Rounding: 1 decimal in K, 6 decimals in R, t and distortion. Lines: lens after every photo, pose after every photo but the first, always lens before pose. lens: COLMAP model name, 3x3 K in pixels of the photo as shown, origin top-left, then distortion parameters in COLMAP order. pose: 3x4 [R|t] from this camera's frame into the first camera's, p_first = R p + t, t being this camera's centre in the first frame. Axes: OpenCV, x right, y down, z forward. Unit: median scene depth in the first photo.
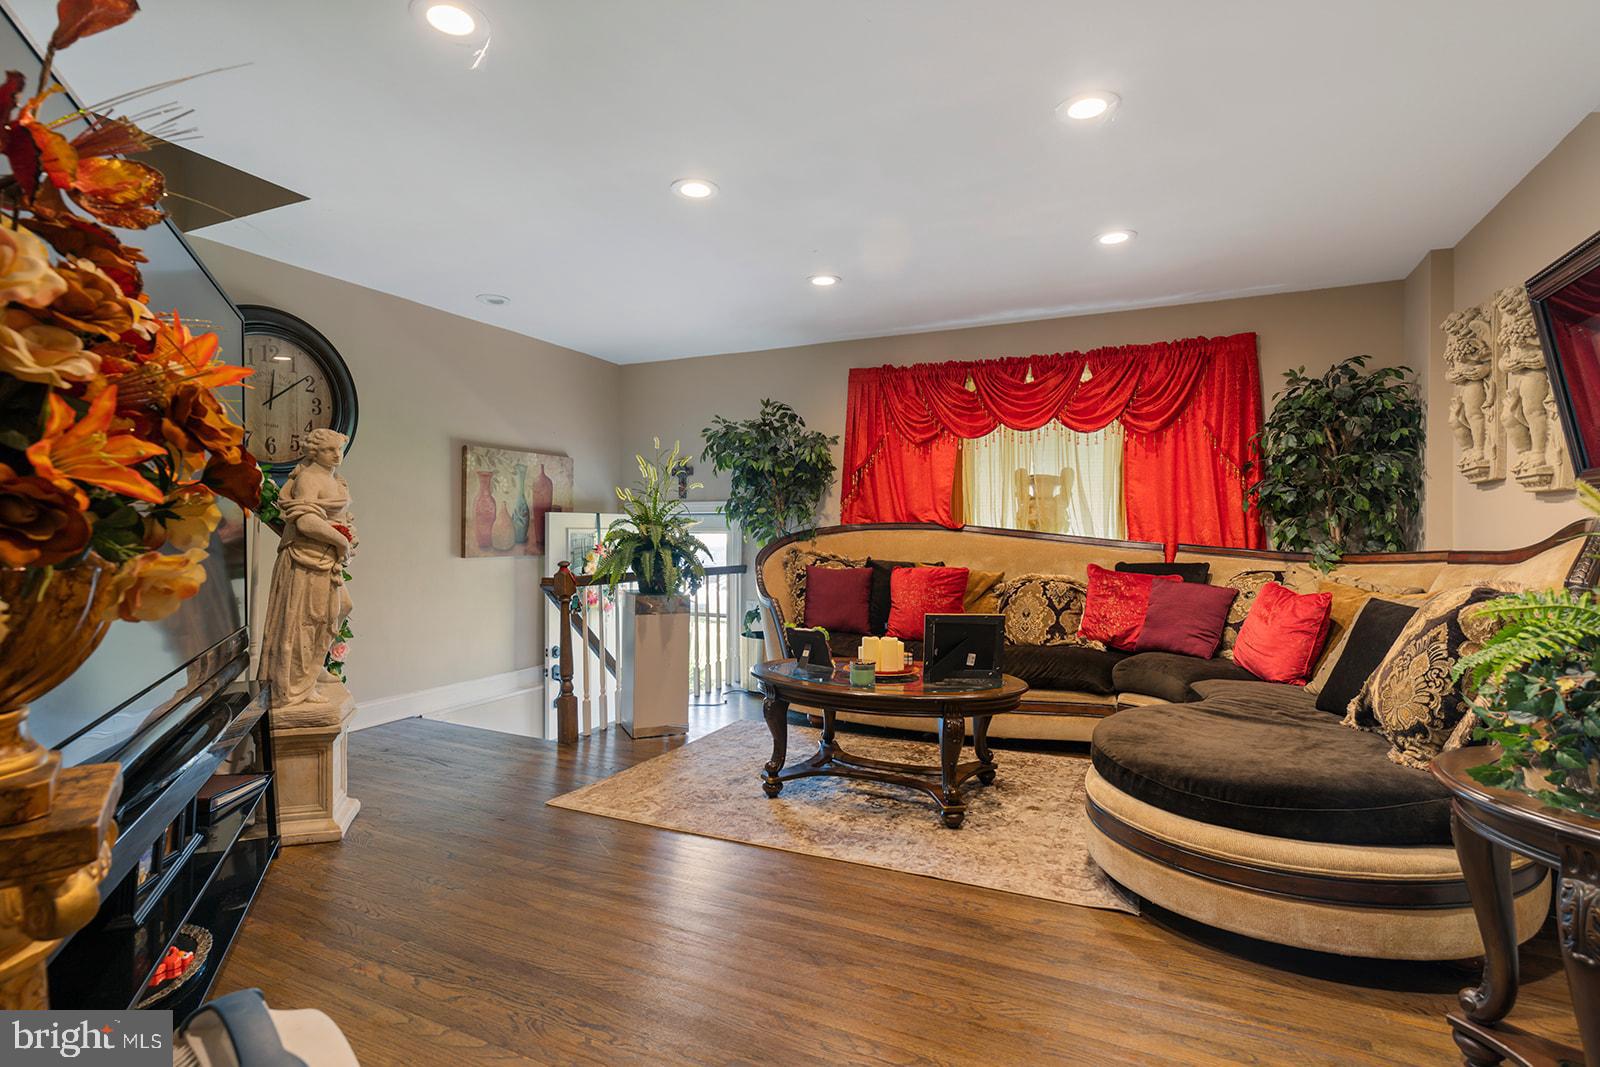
lens RADIAL K [[781.0, 0, 800.0], [0, 781.0, 533.5], [0, 0, 1]] dist [0.000308, -0.000400]
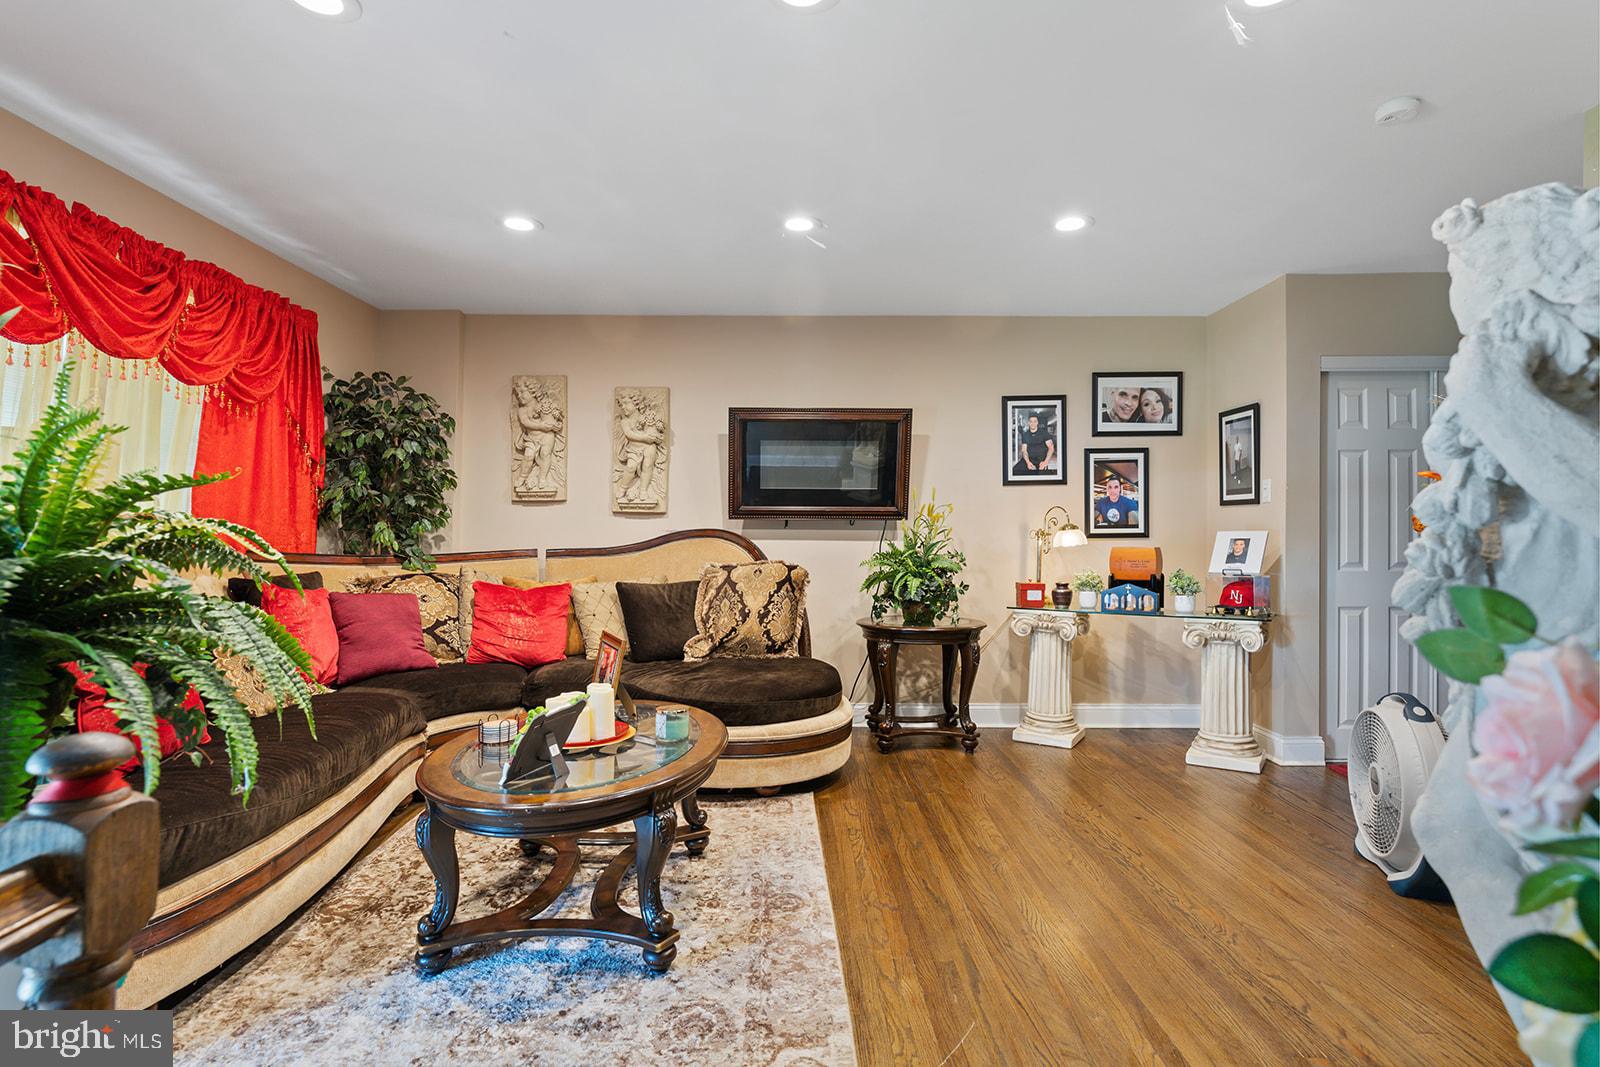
lens RADIAL K [[781.0, 0, 800.0], [0, 781.0, 533.5], [0, 0, 1]] dist [0.000308, -0.000400]
pose [[-0.429878, -0.006635, 0.902862, -0.480253], [-0.001462, 0.999977, 0.006653, -0.008882], [-0.902886, 0.001540, -0.429878, 0.882288]]
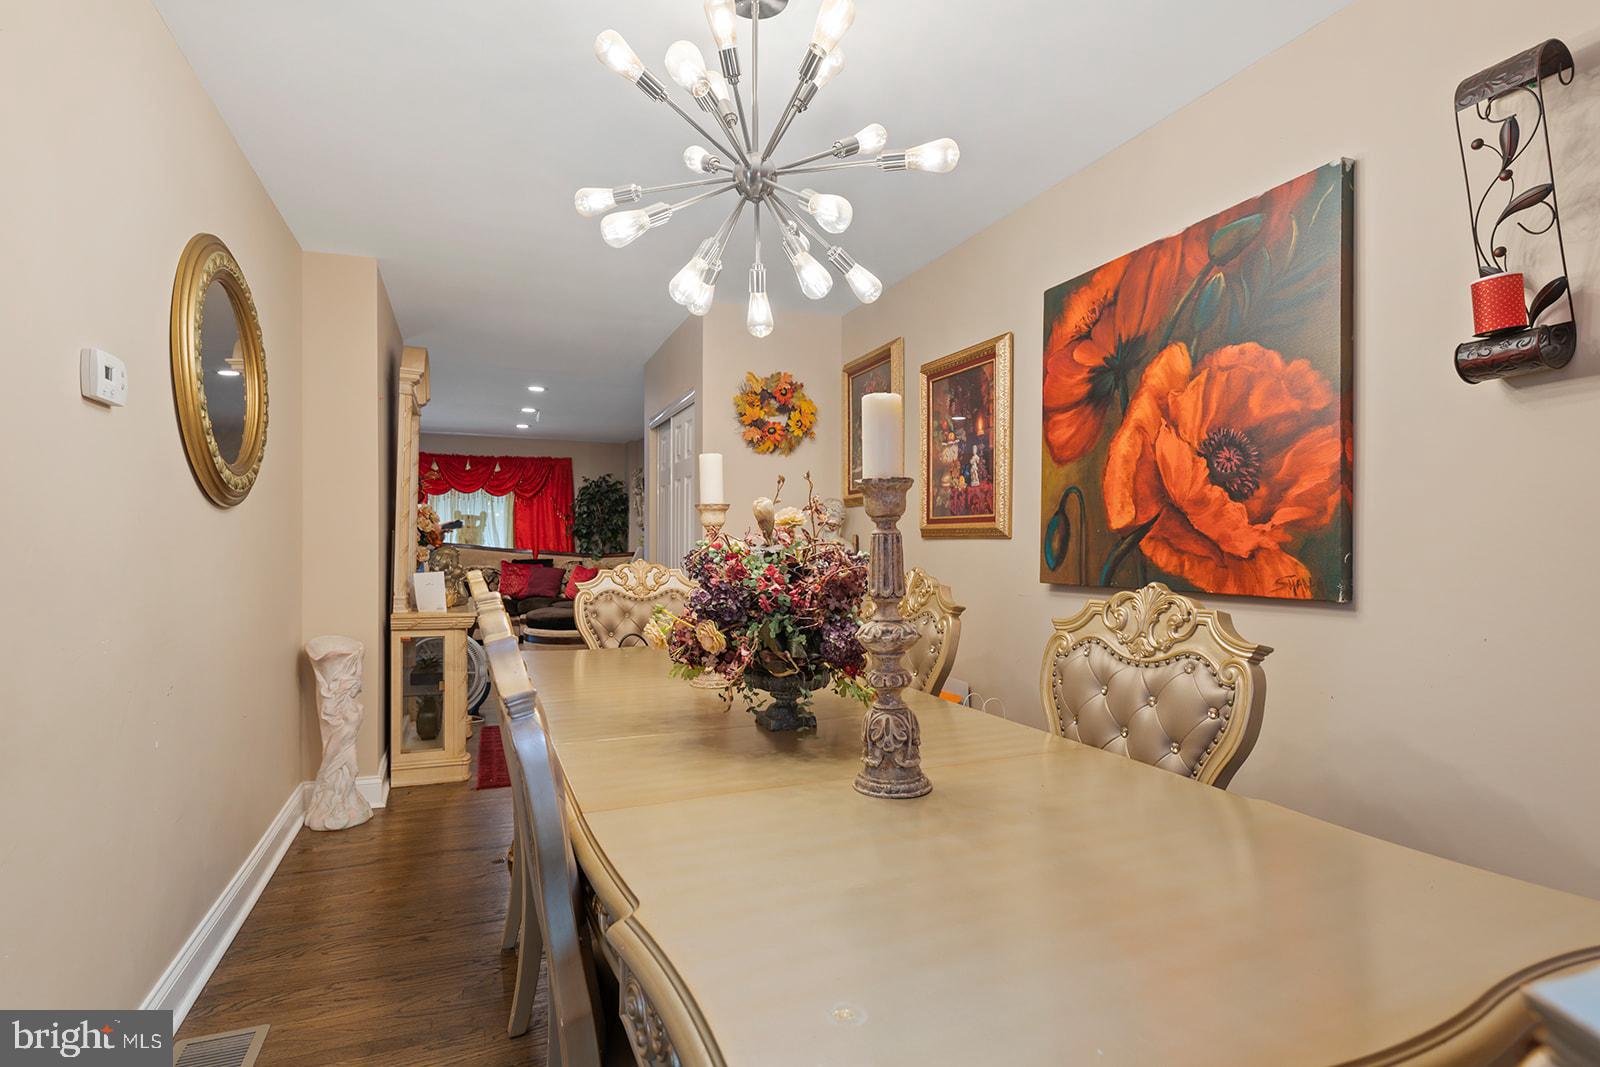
lens RADIAL K [[781.0, 0, 800.0], [0, 781.0, 533.5], [0, 0, 1]] dist [0.000308, -0.000400]
pose [[0.673399, 0.004920, 0.739263, -0.659022], [-0.001534, 0.999985, -0.005258, -0.024041], [-0.739277, 0.002406, 0.673397, -1.039890]]
